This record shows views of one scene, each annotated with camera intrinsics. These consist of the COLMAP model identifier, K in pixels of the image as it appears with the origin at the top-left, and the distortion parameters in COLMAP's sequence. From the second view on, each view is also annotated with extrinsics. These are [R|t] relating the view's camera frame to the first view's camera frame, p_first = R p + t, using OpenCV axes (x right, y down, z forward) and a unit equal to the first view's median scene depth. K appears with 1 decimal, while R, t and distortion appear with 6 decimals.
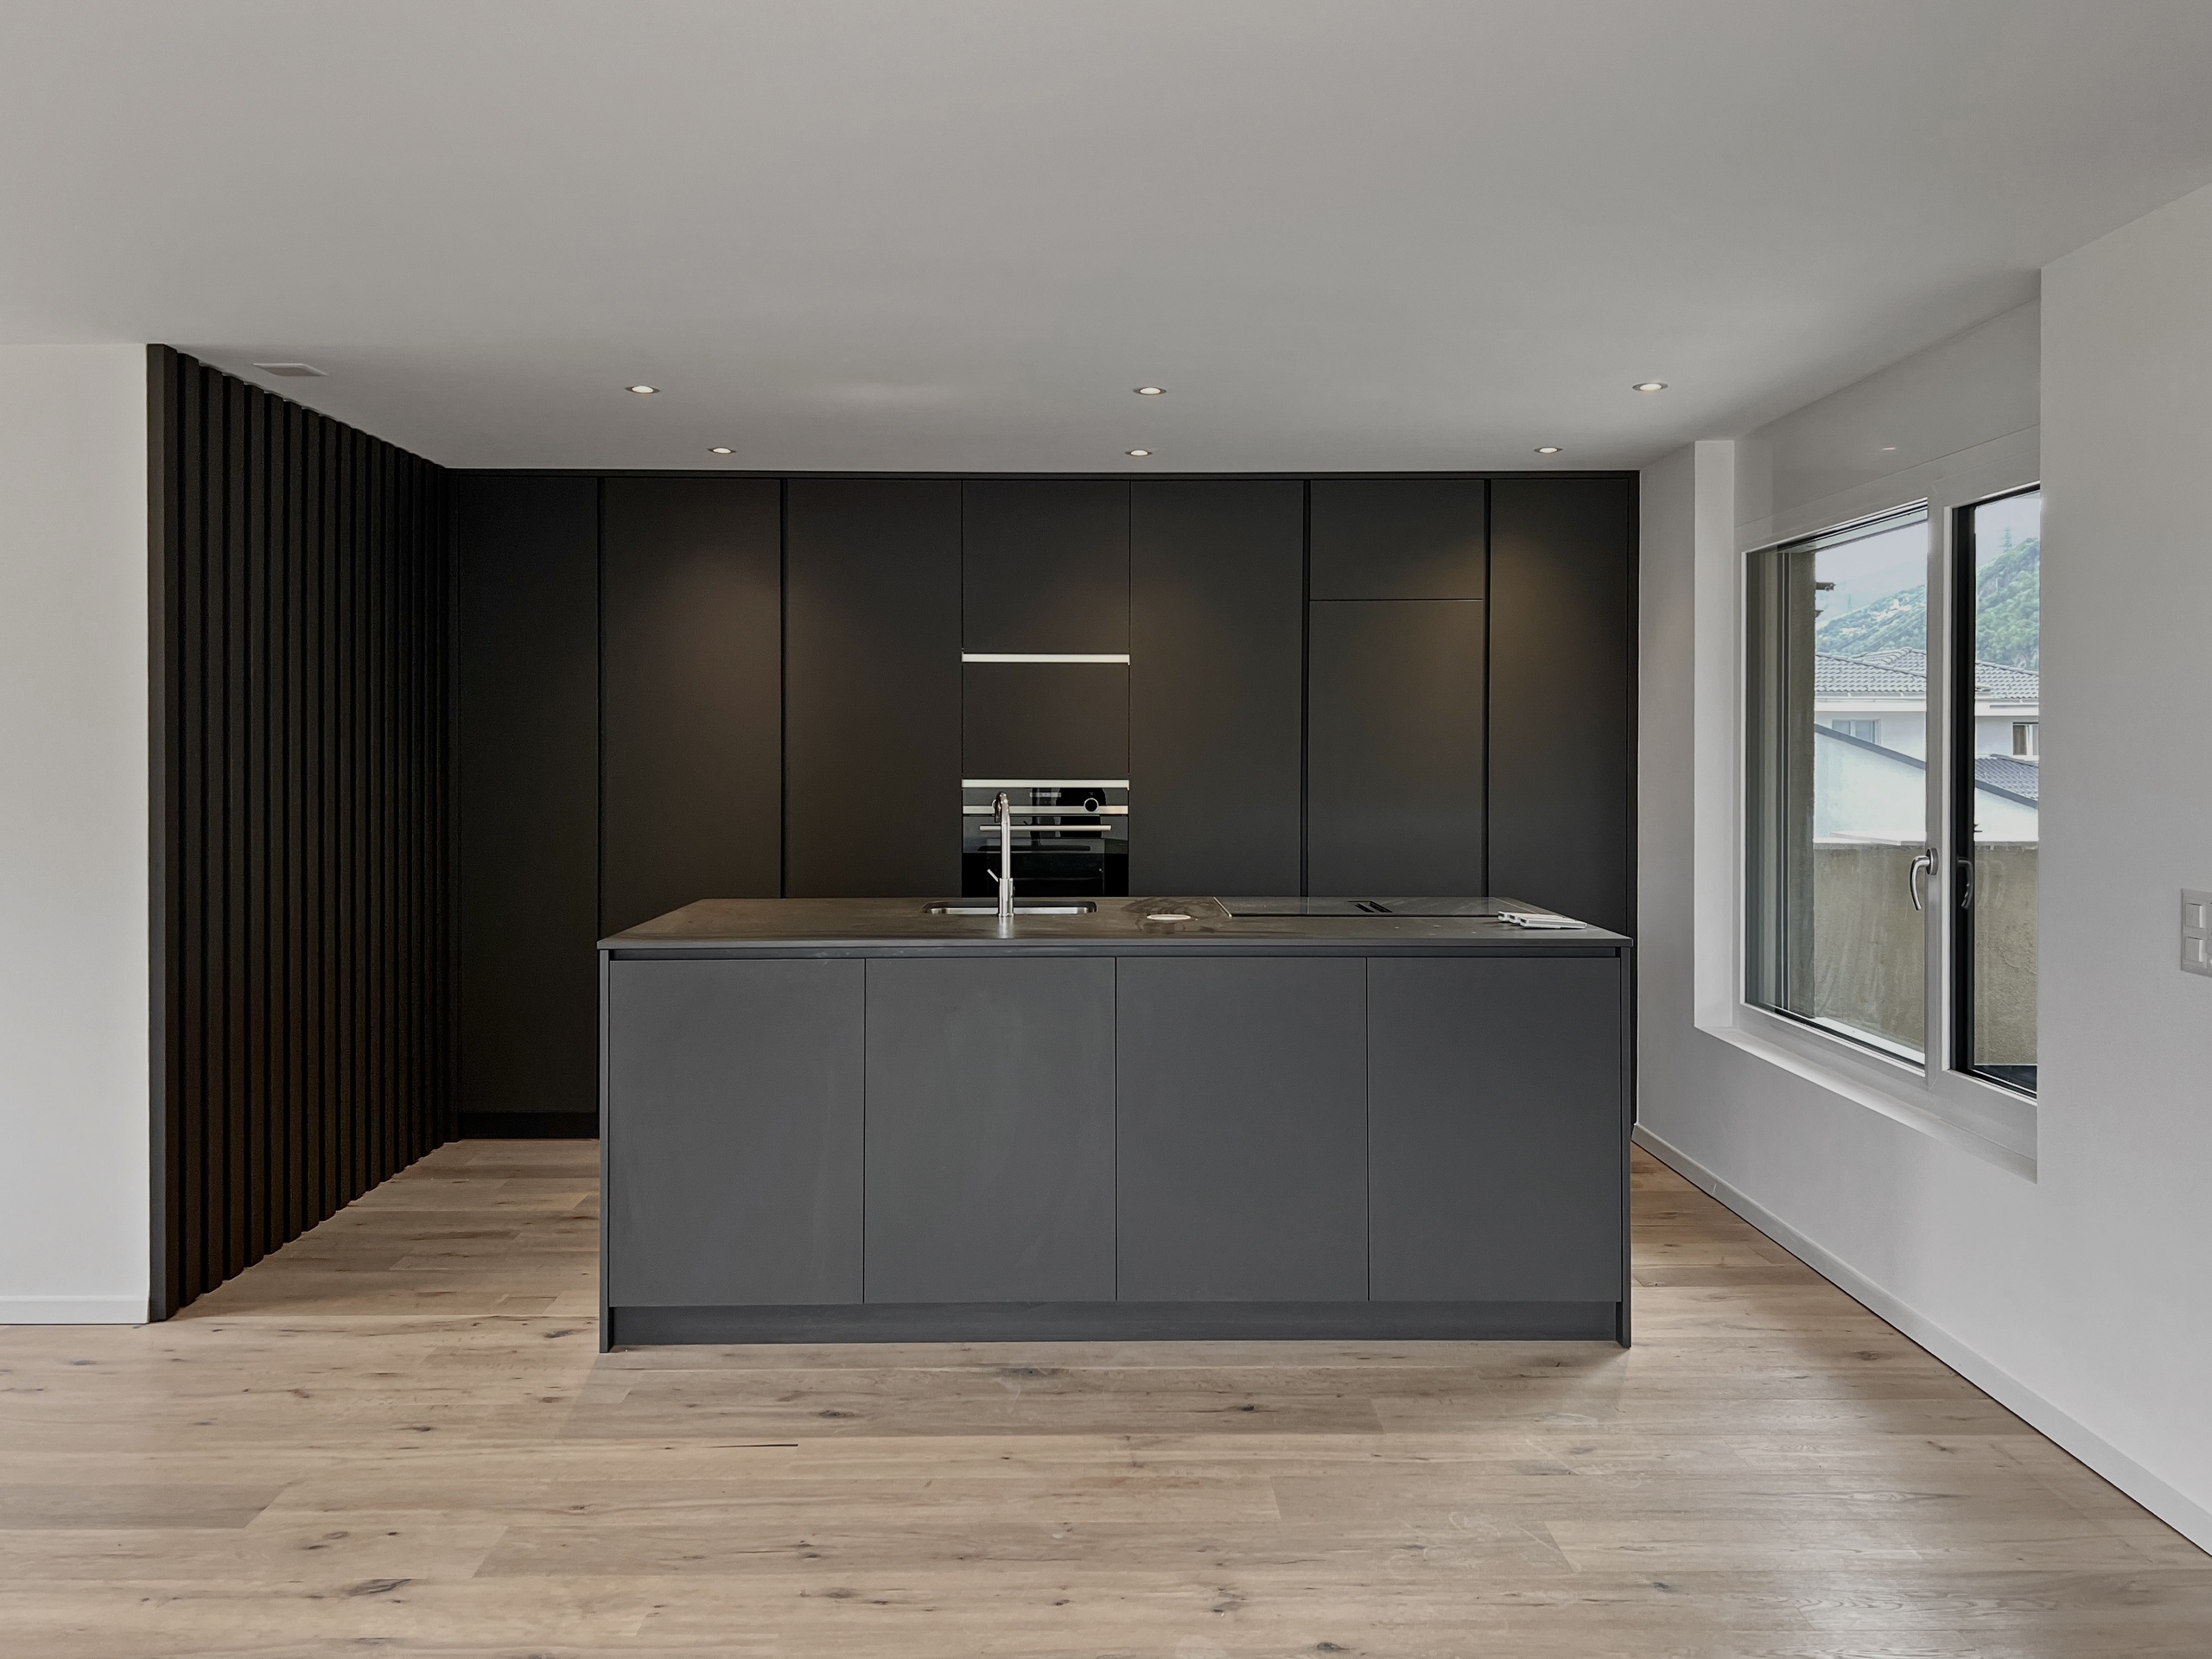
lens RADIAL K [[1695.5, 0, 1105.5], [0, 1695.5, 781.3], [0, 0, 1]] dist [0.025656, -0.004834]
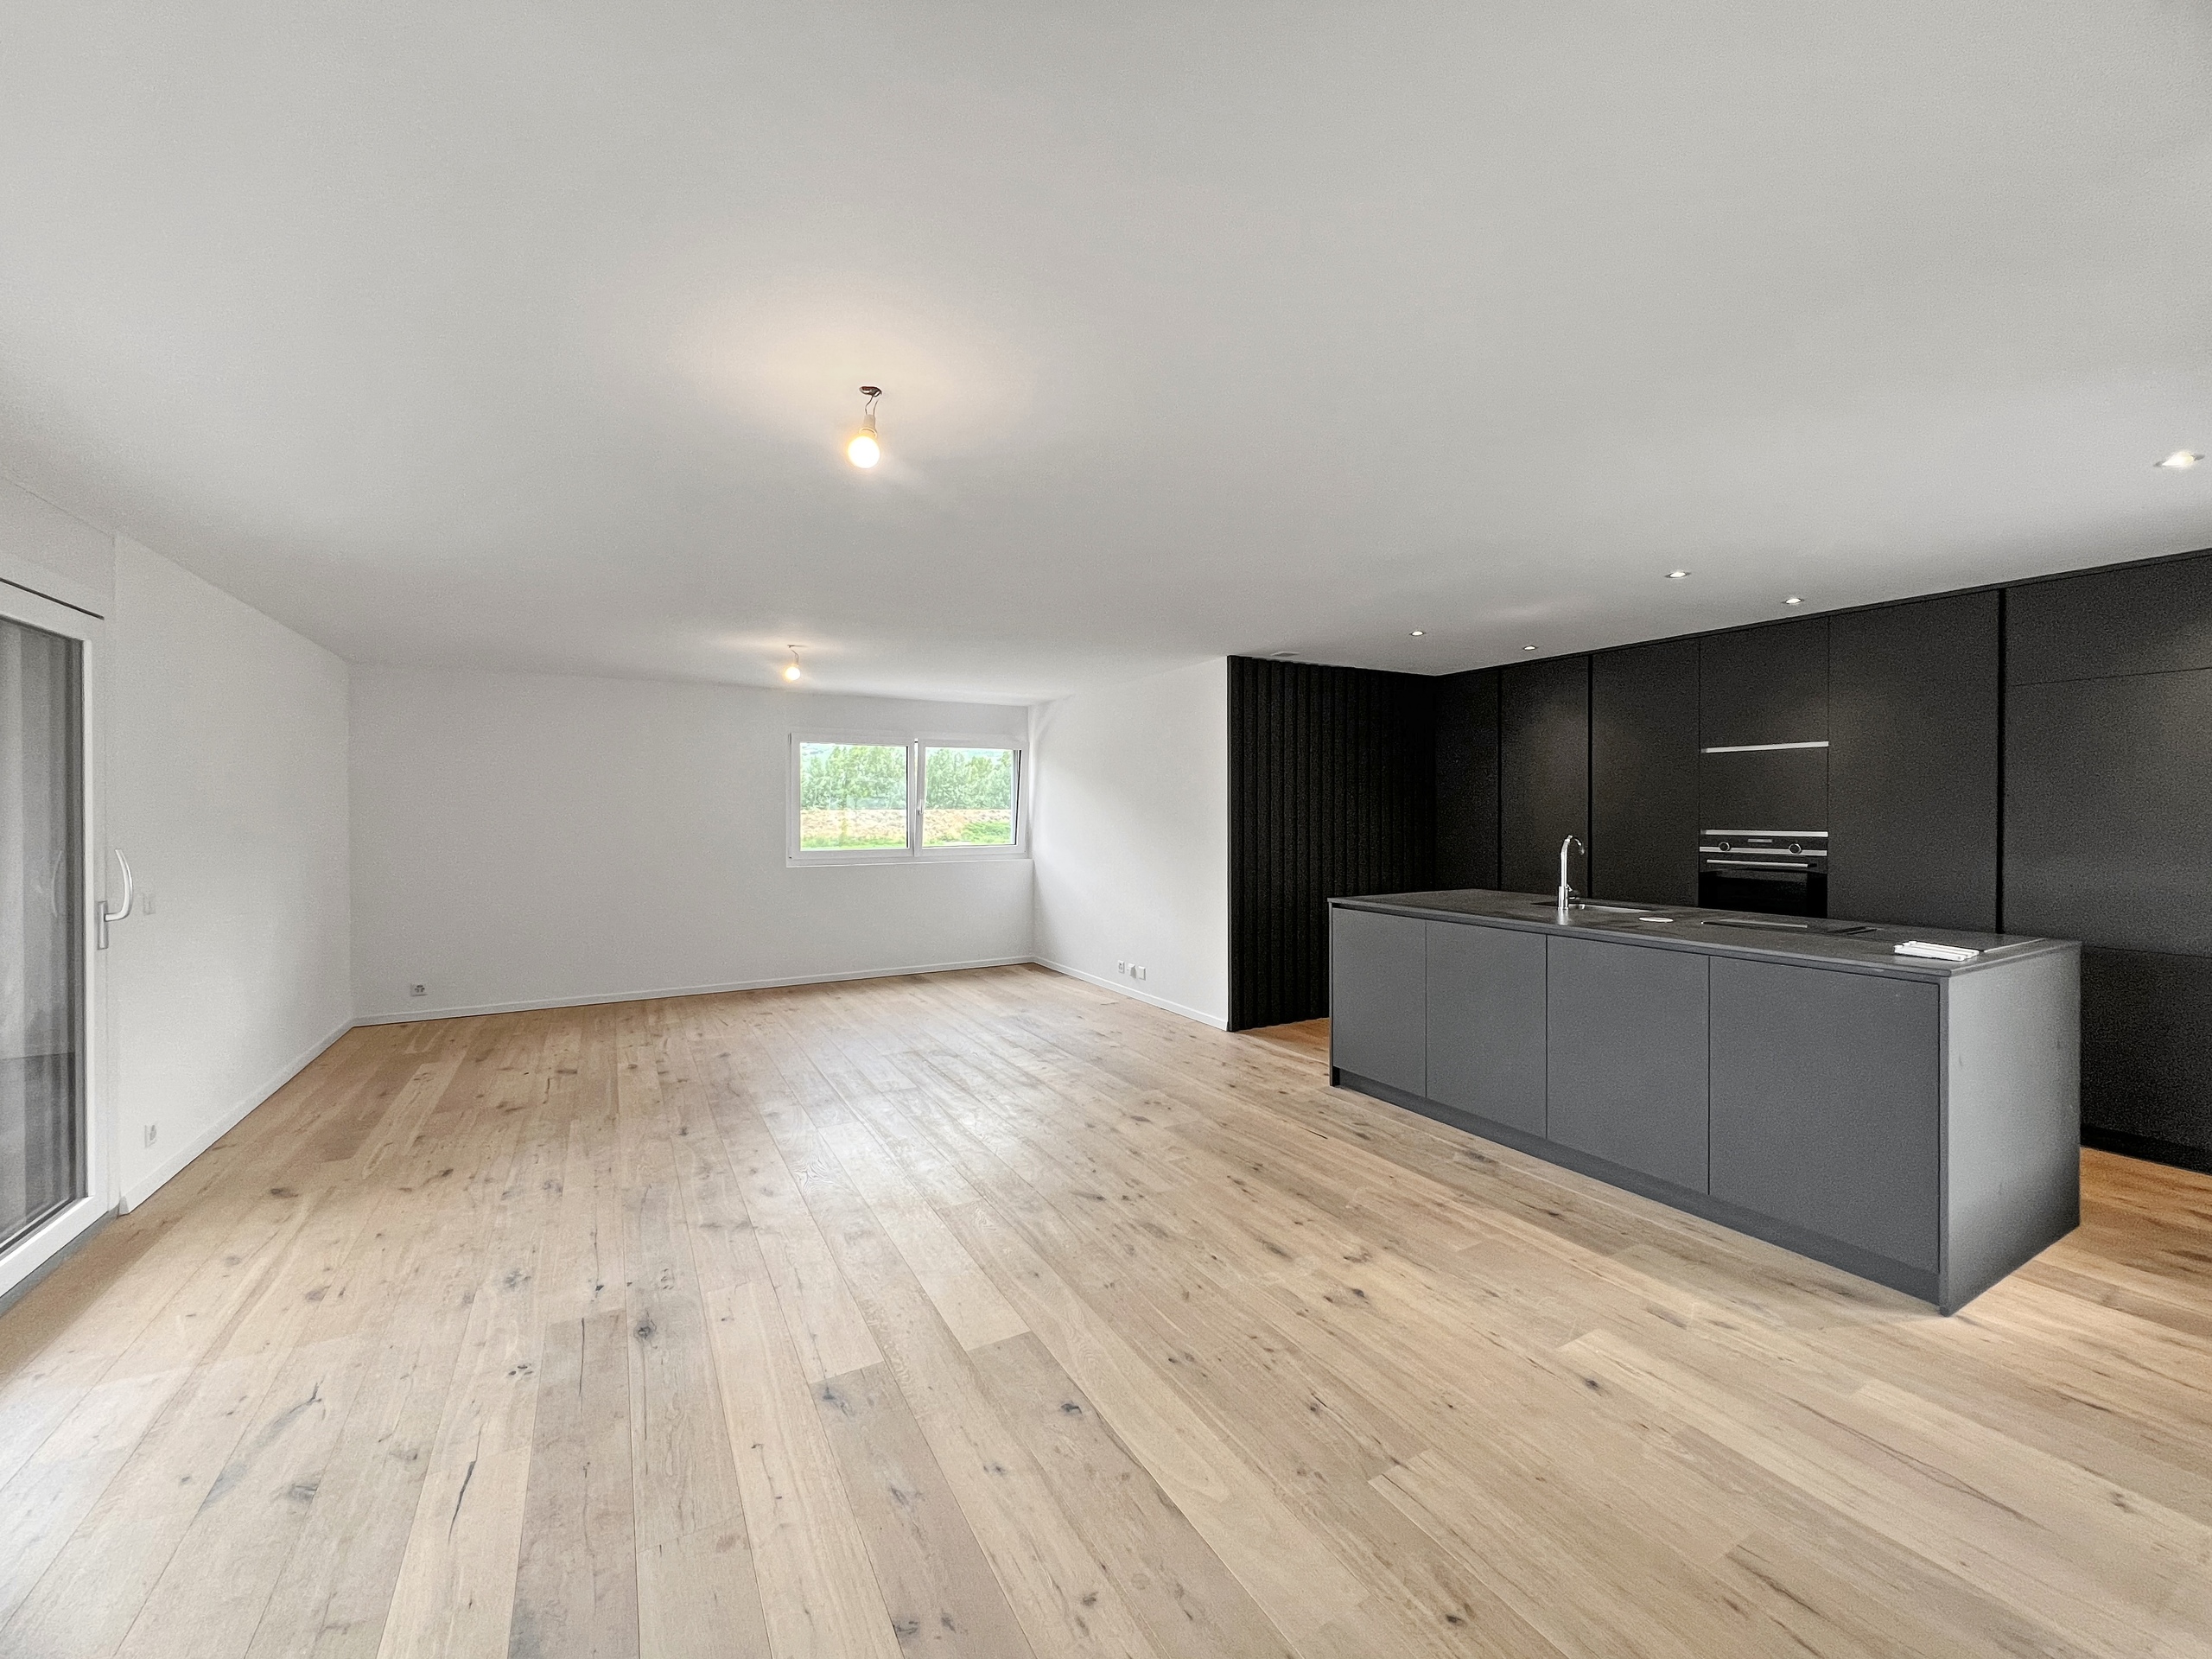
lens RADIAL K [[889.8, 0, 1106.0], [0, 889.8, 829.5], [0, 0, 1]] dist [0.000162, 0.000062]
pose [[0.481584, 0.015410, -0.876264, 0.584949], [-0.014103, 0.999852, 0.009833, -0.002118], [0.876287, 0.007623, 0.481730, 0.199466]]
